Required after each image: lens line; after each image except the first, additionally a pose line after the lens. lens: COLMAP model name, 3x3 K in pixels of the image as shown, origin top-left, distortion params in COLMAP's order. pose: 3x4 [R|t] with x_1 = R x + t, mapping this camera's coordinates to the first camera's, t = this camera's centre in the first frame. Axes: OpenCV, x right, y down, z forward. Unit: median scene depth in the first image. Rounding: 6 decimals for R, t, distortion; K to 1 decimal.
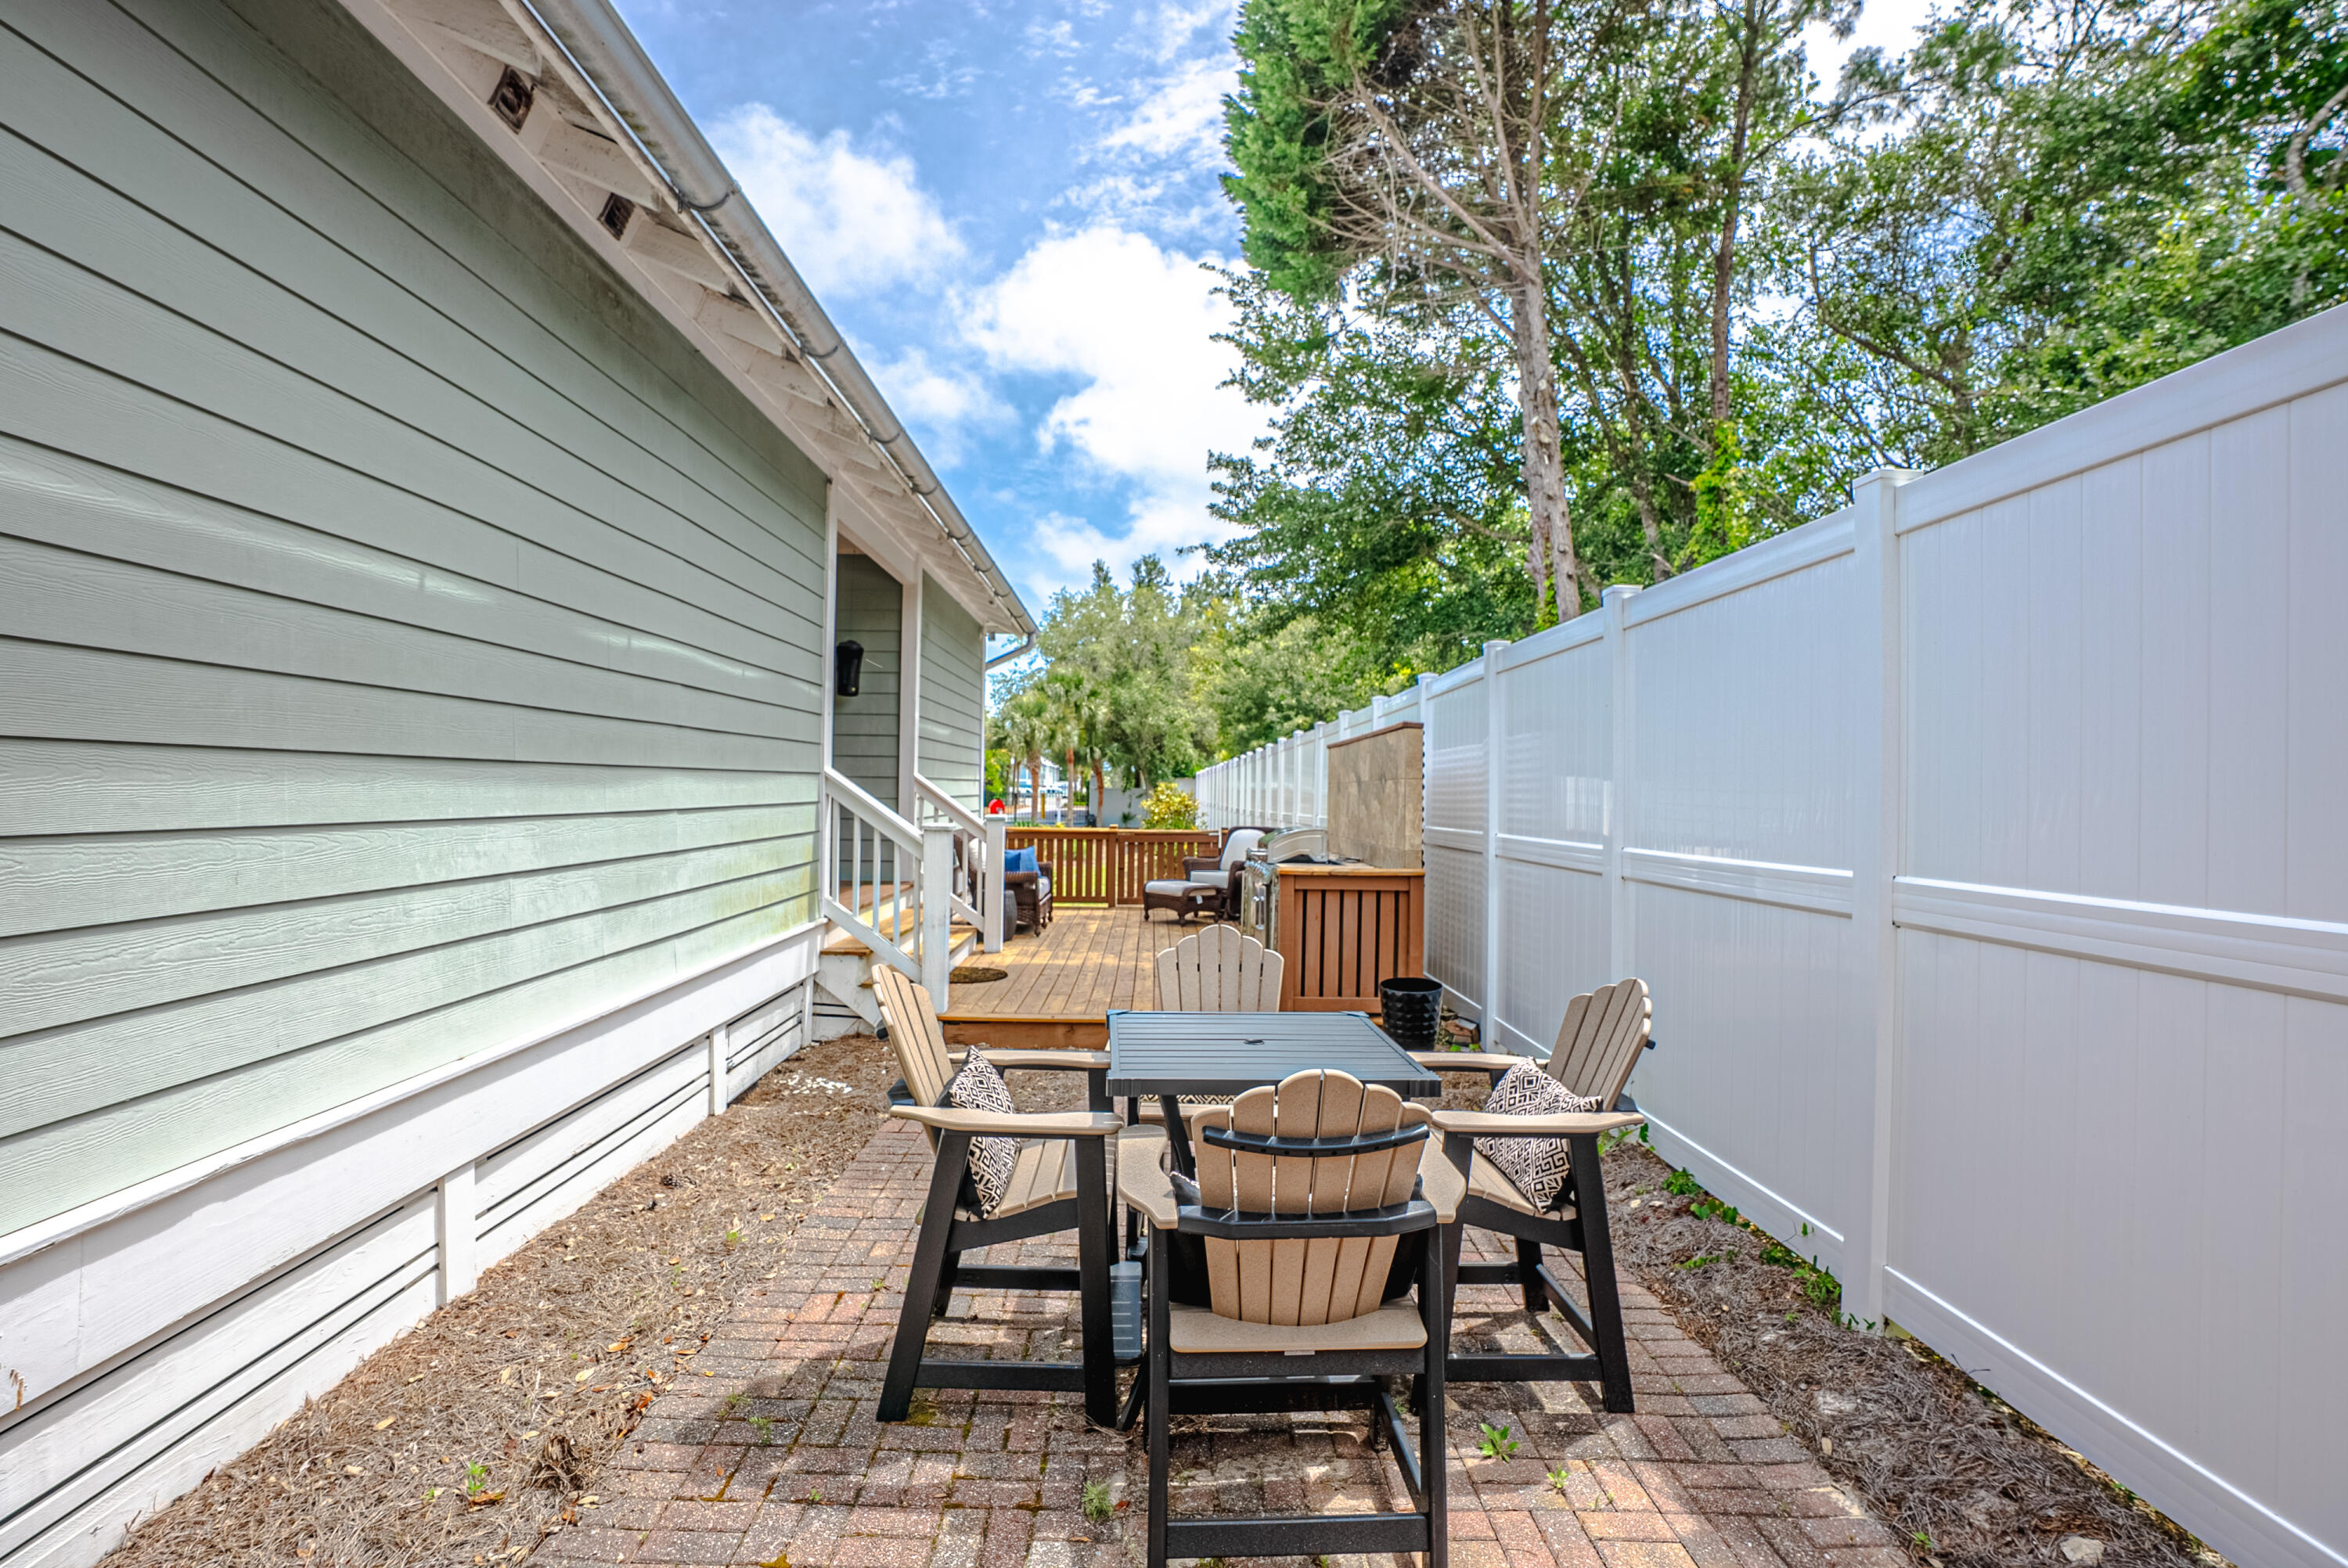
lens RADIAL K [[1108.0, 0, 1174.5], [0, 1108.0, 787.2], [0, 0, 1]] dist [-0.039713, 0.000695]
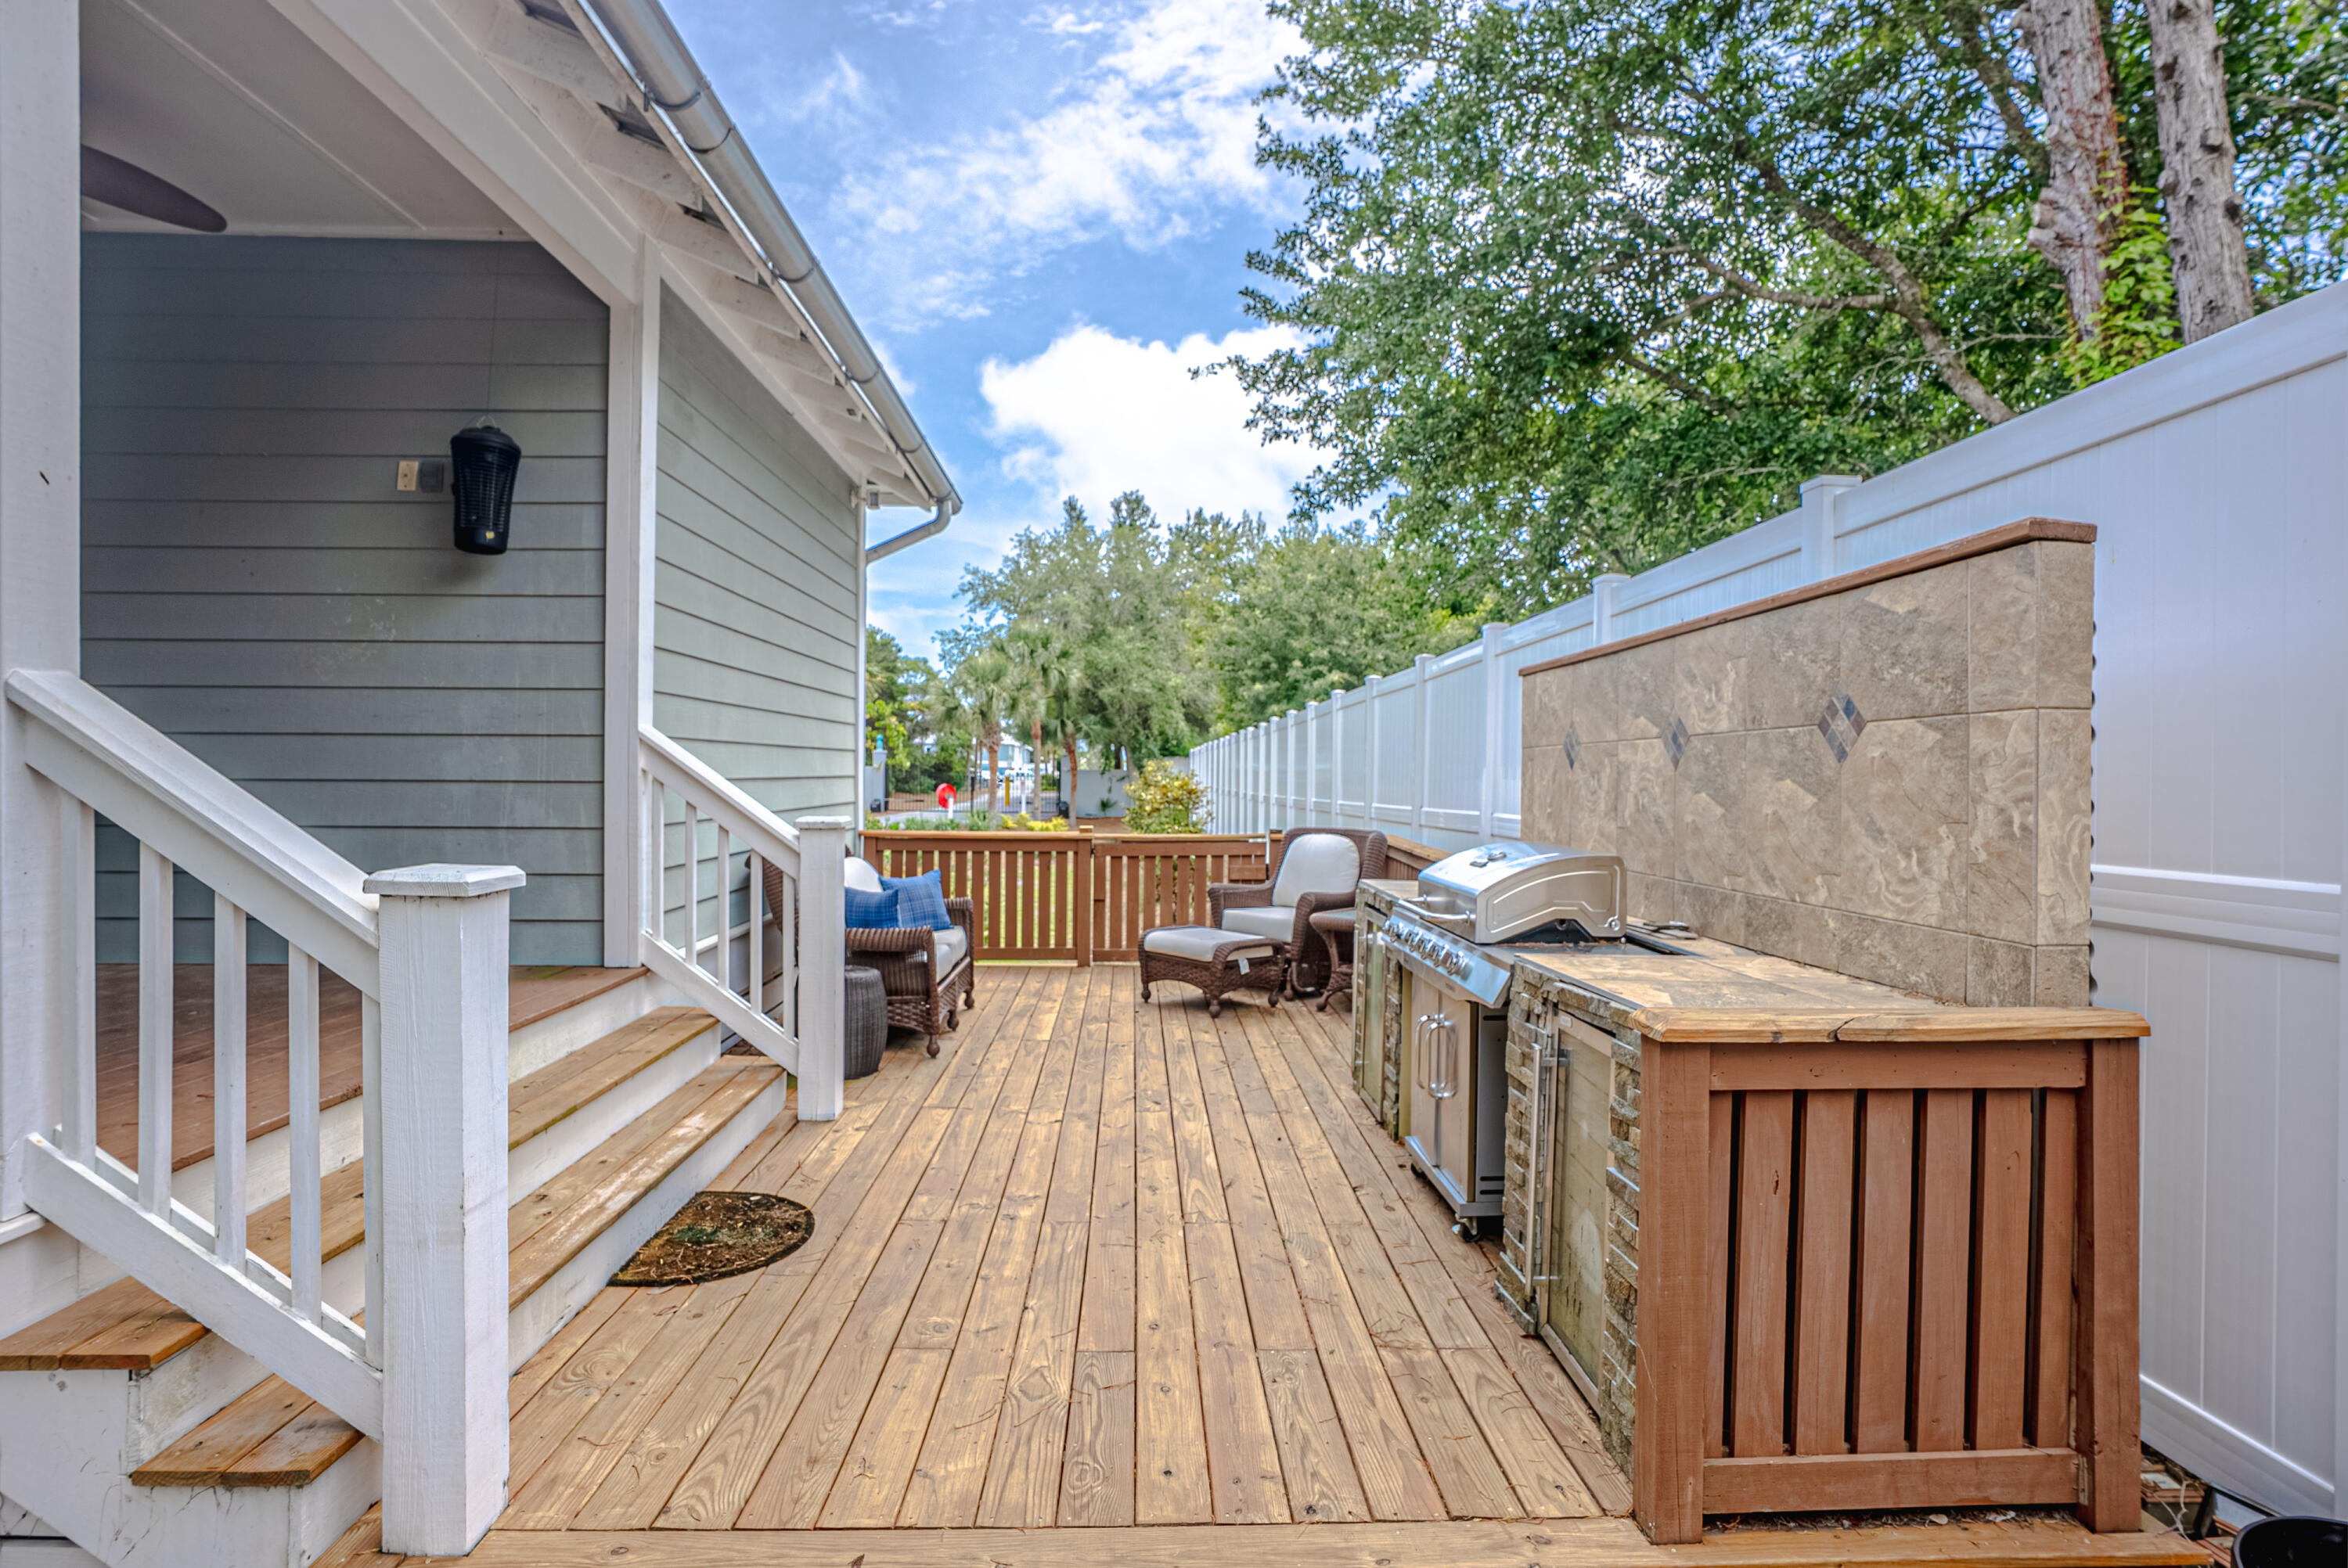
lens RADIAL K [[1217.5, 0, 1180.7], [0, 1217.5, 781.9], [0, 0, 1]] dist [-0.044959, -0.000228]
pose [[0.999812, -0.004532, 0.018861, -0.007863], [0.004343, 0.999940, 0.010055, 0.002065], [-0.018906, -0.009971, 0.999772, 0.164739]]
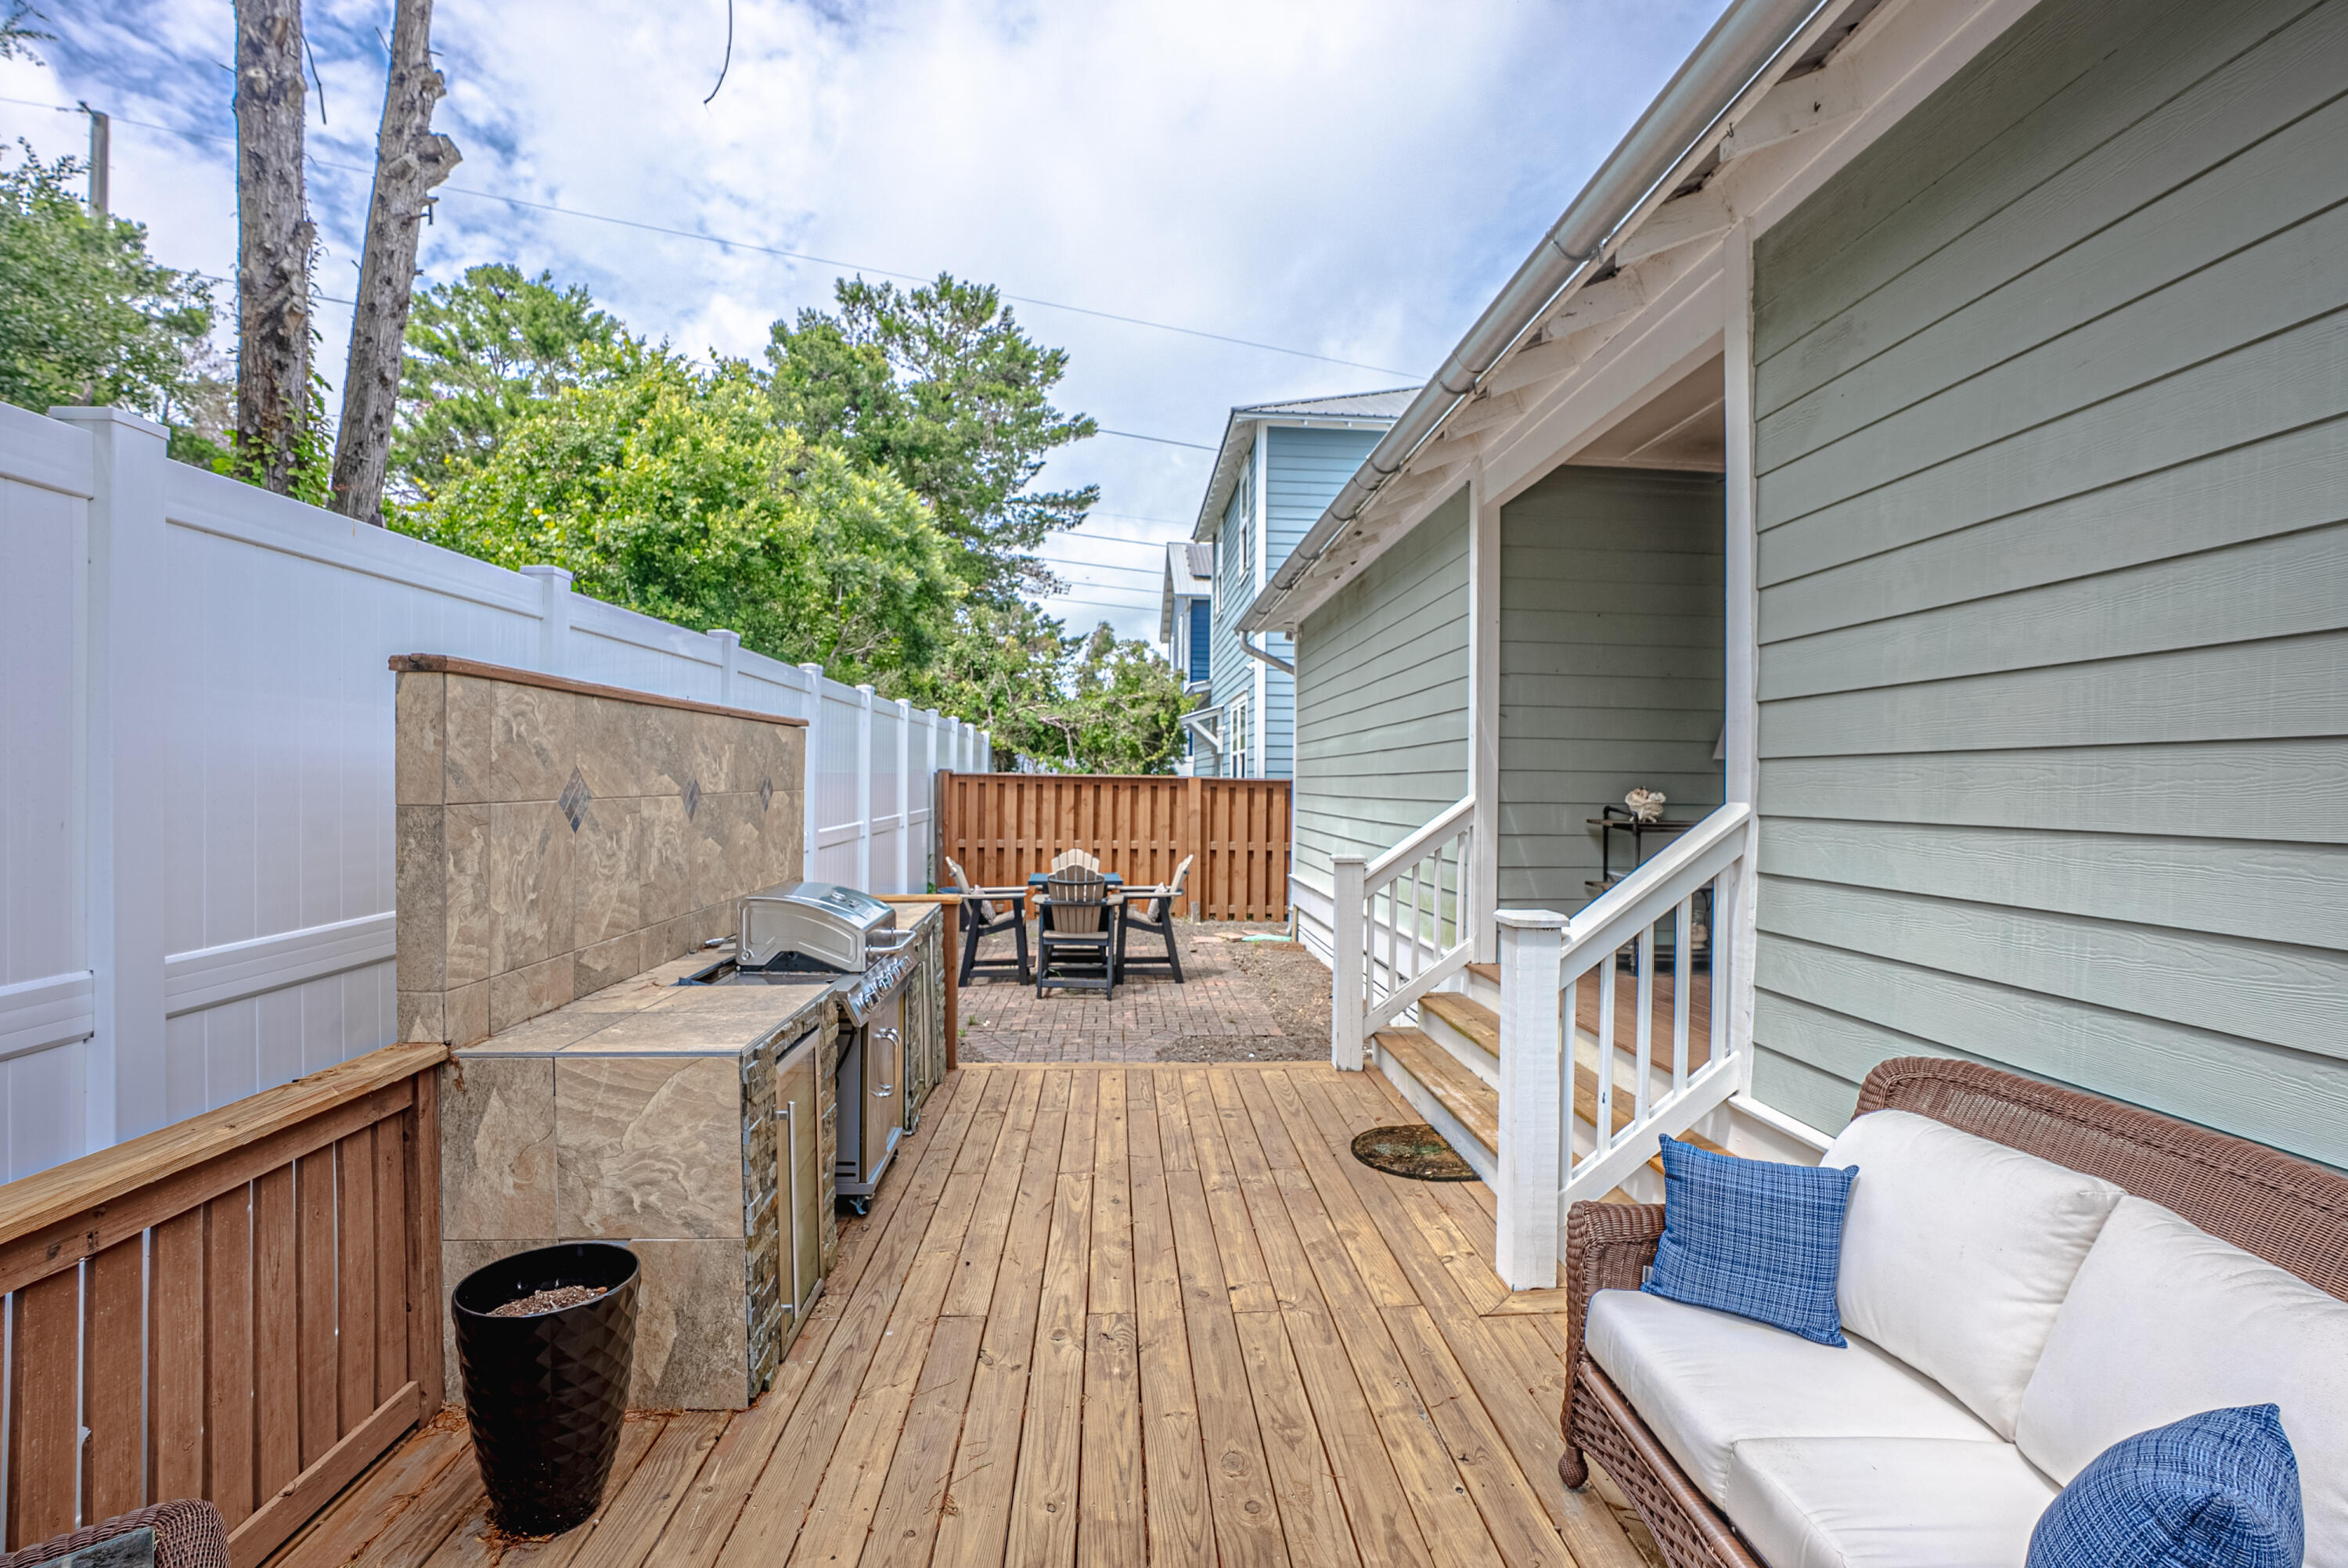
lens RADIAL K [[1108.0, 0, 1176.2], [0, 1108.0, 779.5], [0, 0, 1]] dist [-0.039713, 0.000695]
pose [[-0.998832, -0.028829, -0.038773, -0.019893], [-0.028612, 0.999572, -0.006143, -0.049665], [0.038933, -0.005026, -0.999229, 2.453589]]
